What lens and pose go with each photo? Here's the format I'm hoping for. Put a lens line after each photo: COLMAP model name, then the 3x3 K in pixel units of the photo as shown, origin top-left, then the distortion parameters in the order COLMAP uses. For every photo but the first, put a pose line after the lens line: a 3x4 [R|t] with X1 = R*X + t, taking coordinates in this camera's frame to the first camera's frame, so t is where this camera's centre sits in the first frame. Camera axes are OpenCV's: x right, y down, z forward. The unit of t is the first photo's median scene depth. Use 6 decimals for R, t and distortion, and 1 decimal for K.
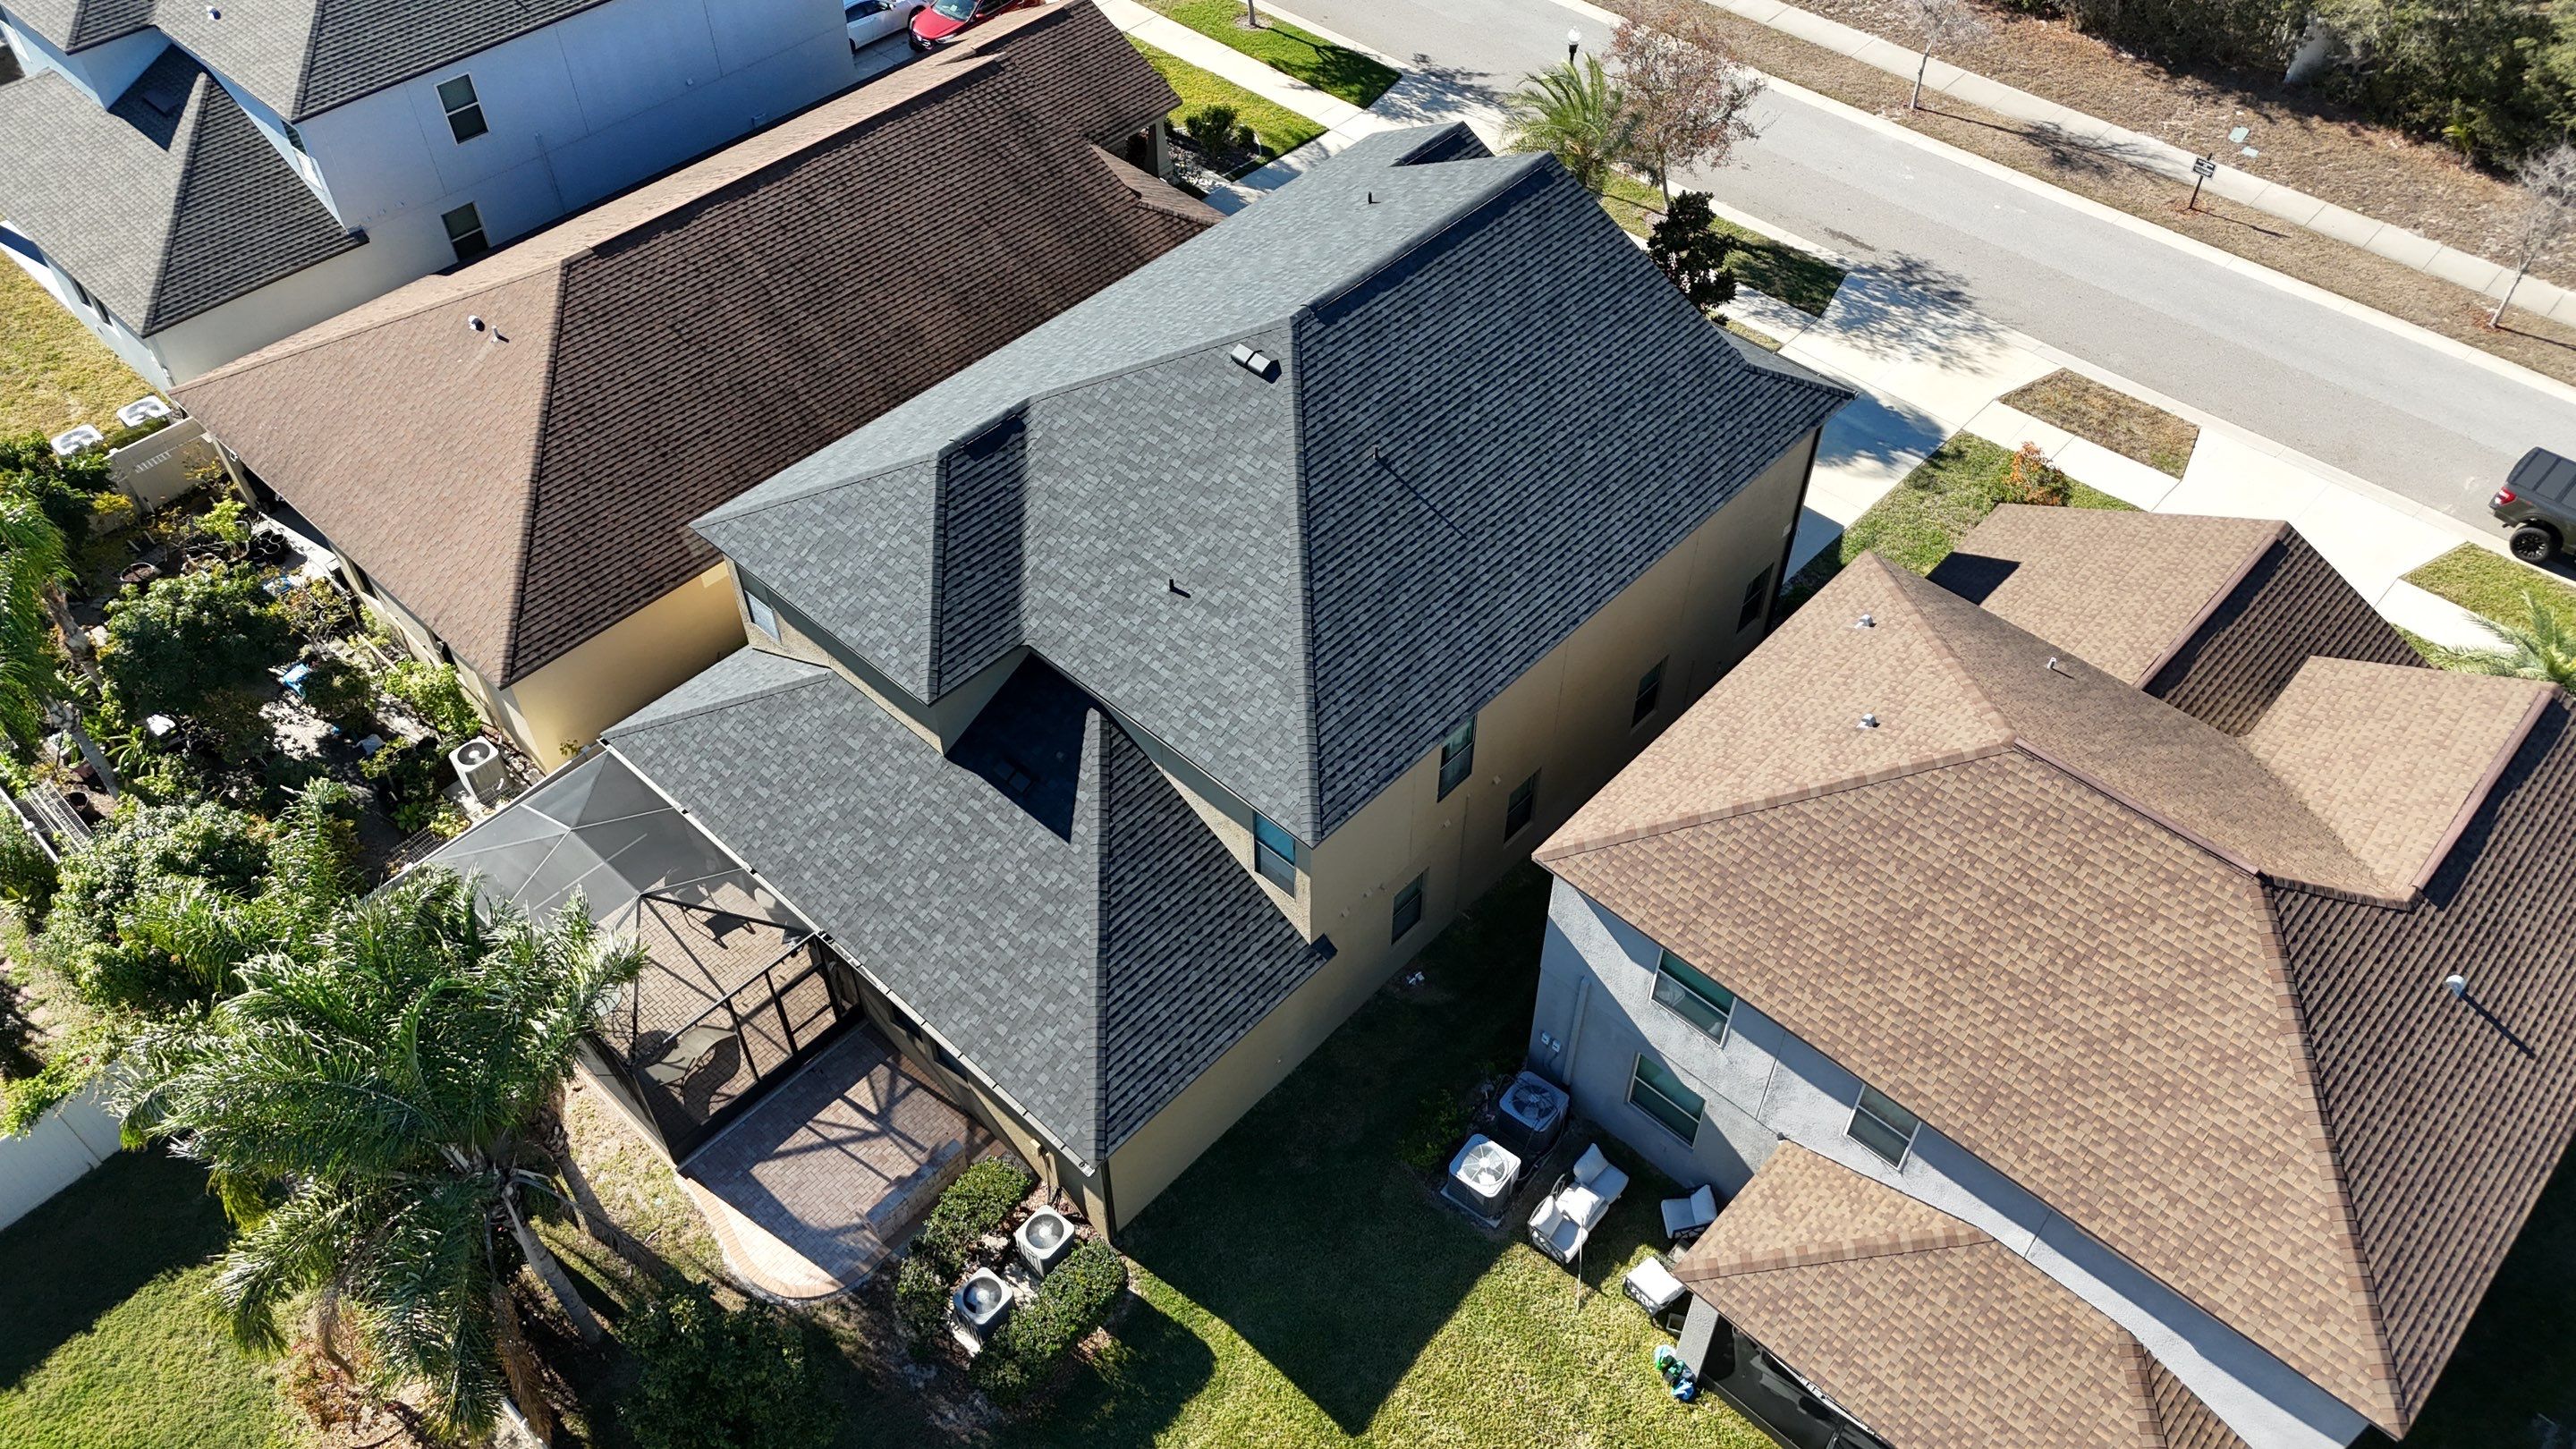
lens RADIAL K [[1897.2, 0, 1305.3], [0, 1897.2, 719.7], [0, 0, 1]] dist [0.082896, -0.083814]
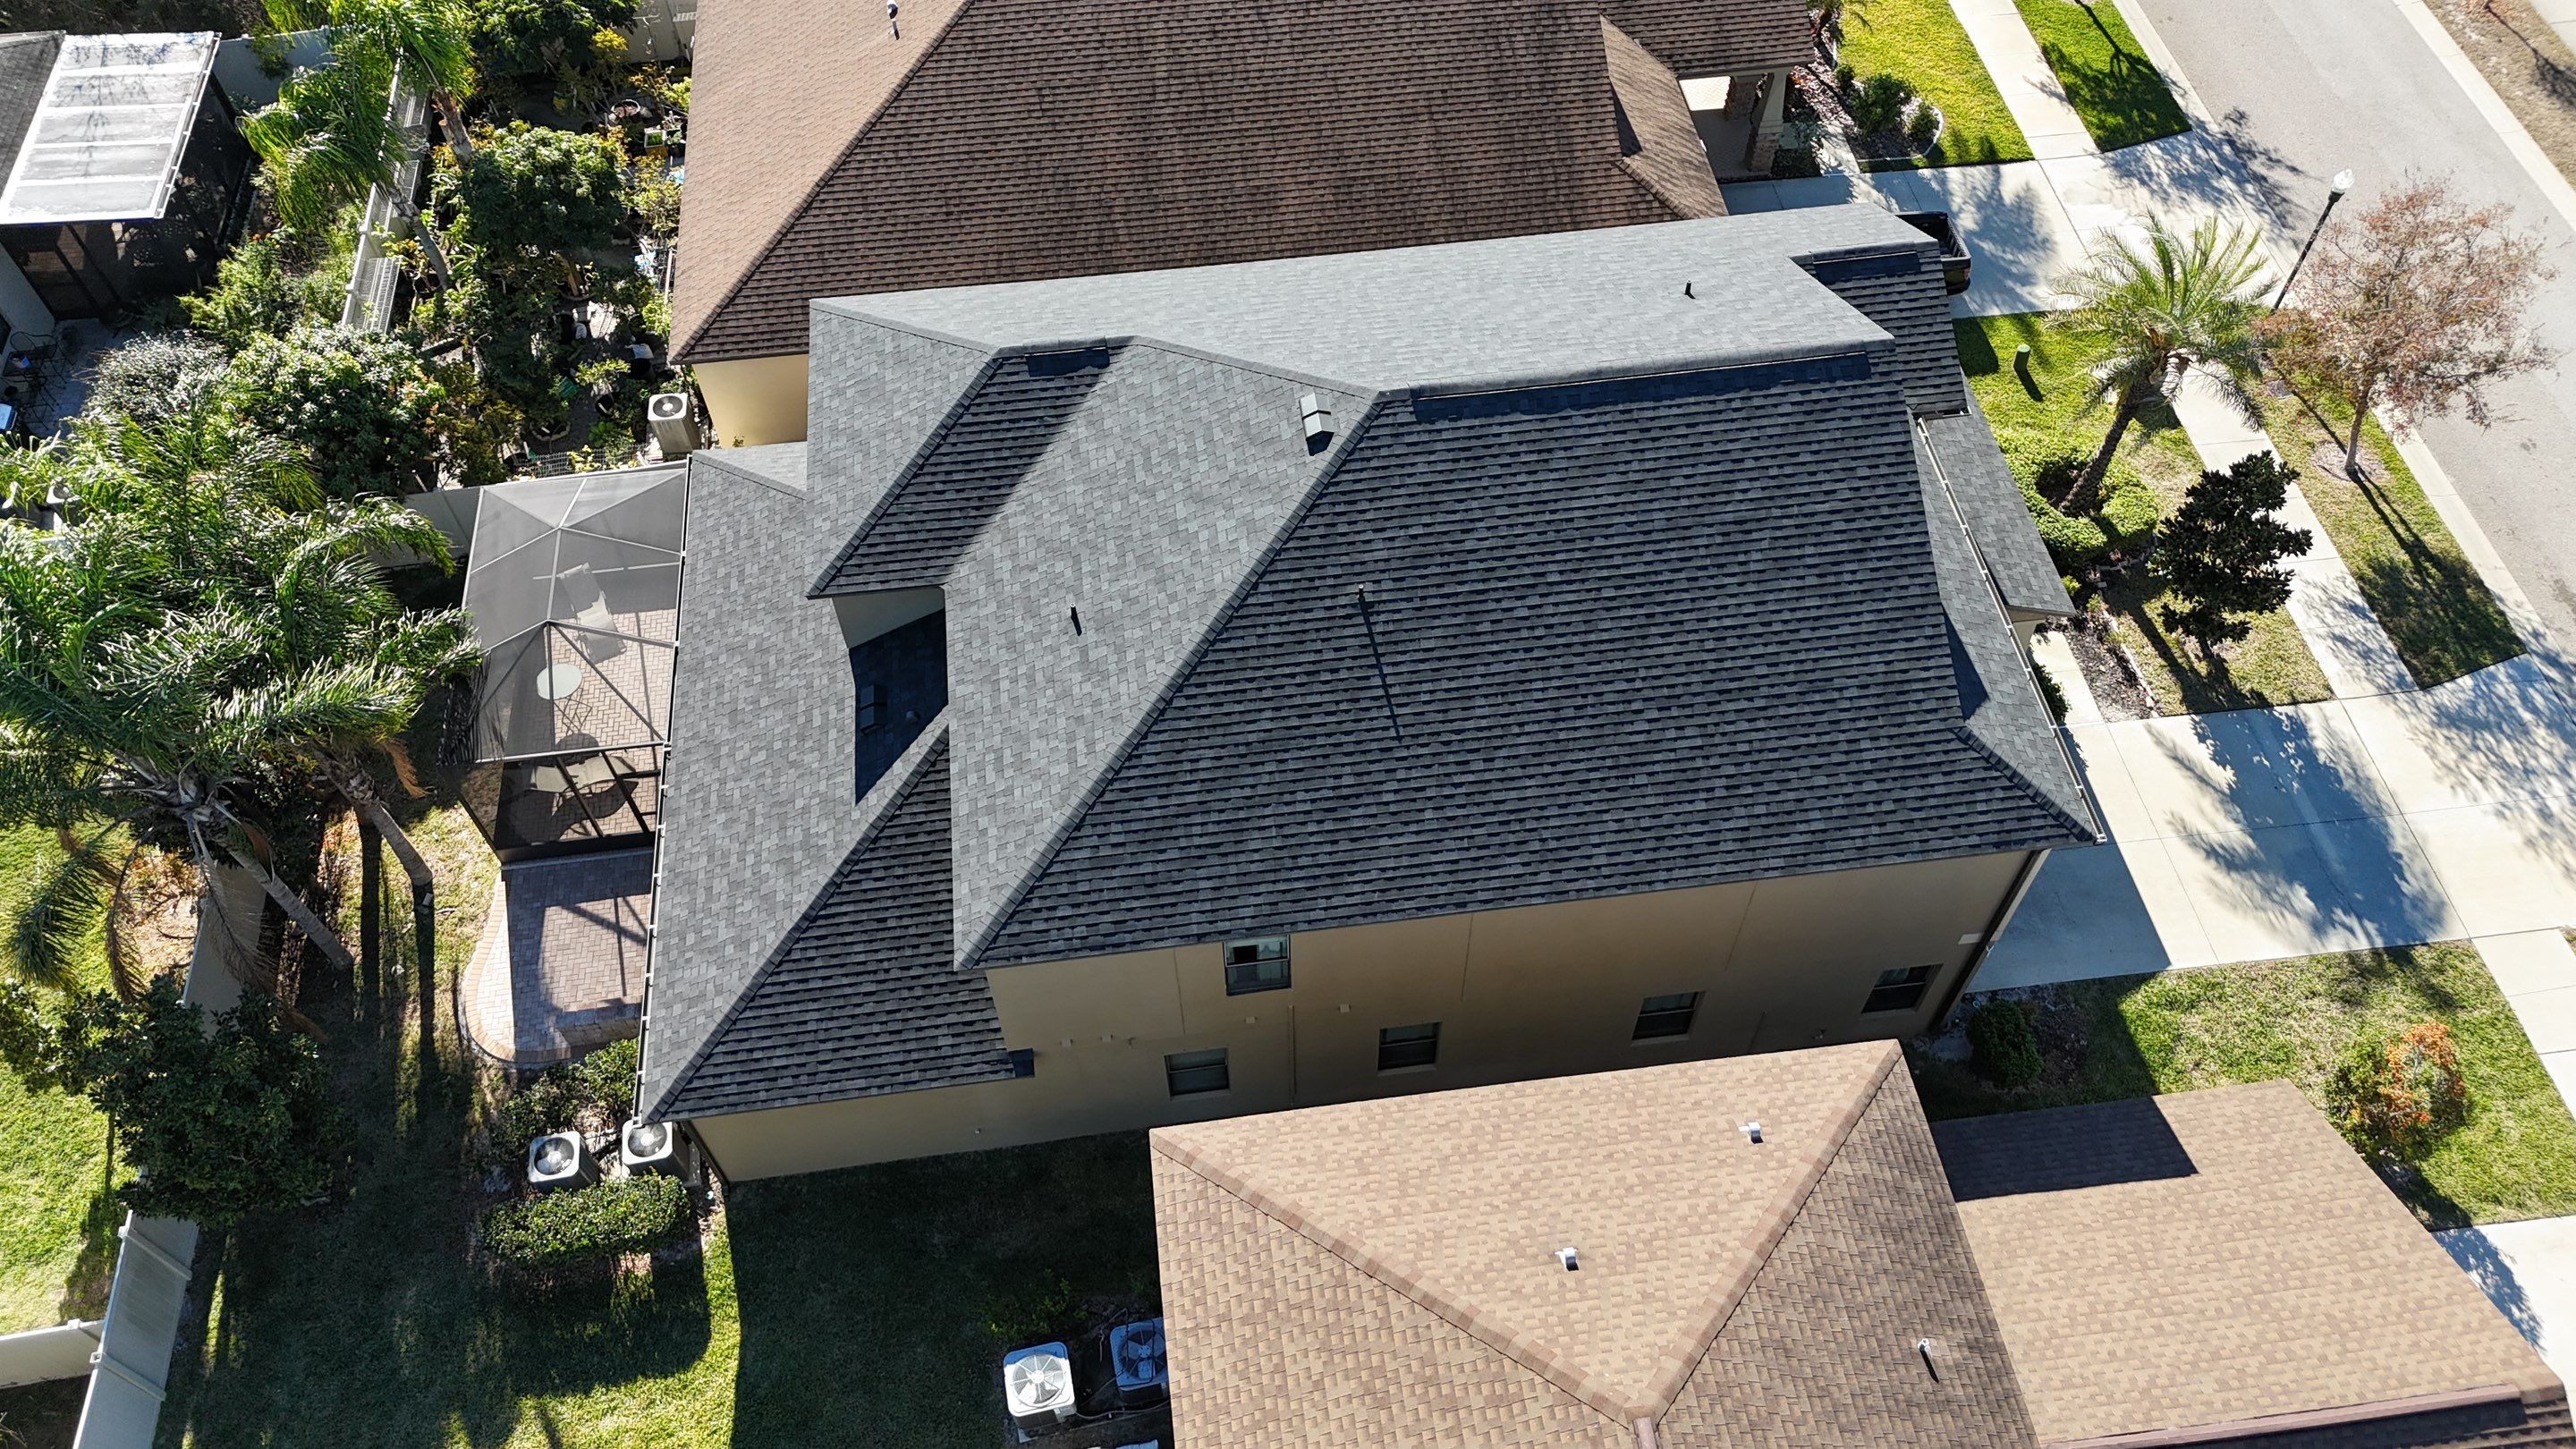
lens RADIAL K [[1897.2, 0, 1305.3], [0, 1897.2, 719.7], [0, 0, 1]] dist [0.082896, -0.083814]
pose [[0.767673, 0.516134, -0.379849, 0.340566], [-0.461755, 0.856507, 0.230605, -0.260164], [0.444366, -0.001632, 0.895844, 0.261871]]
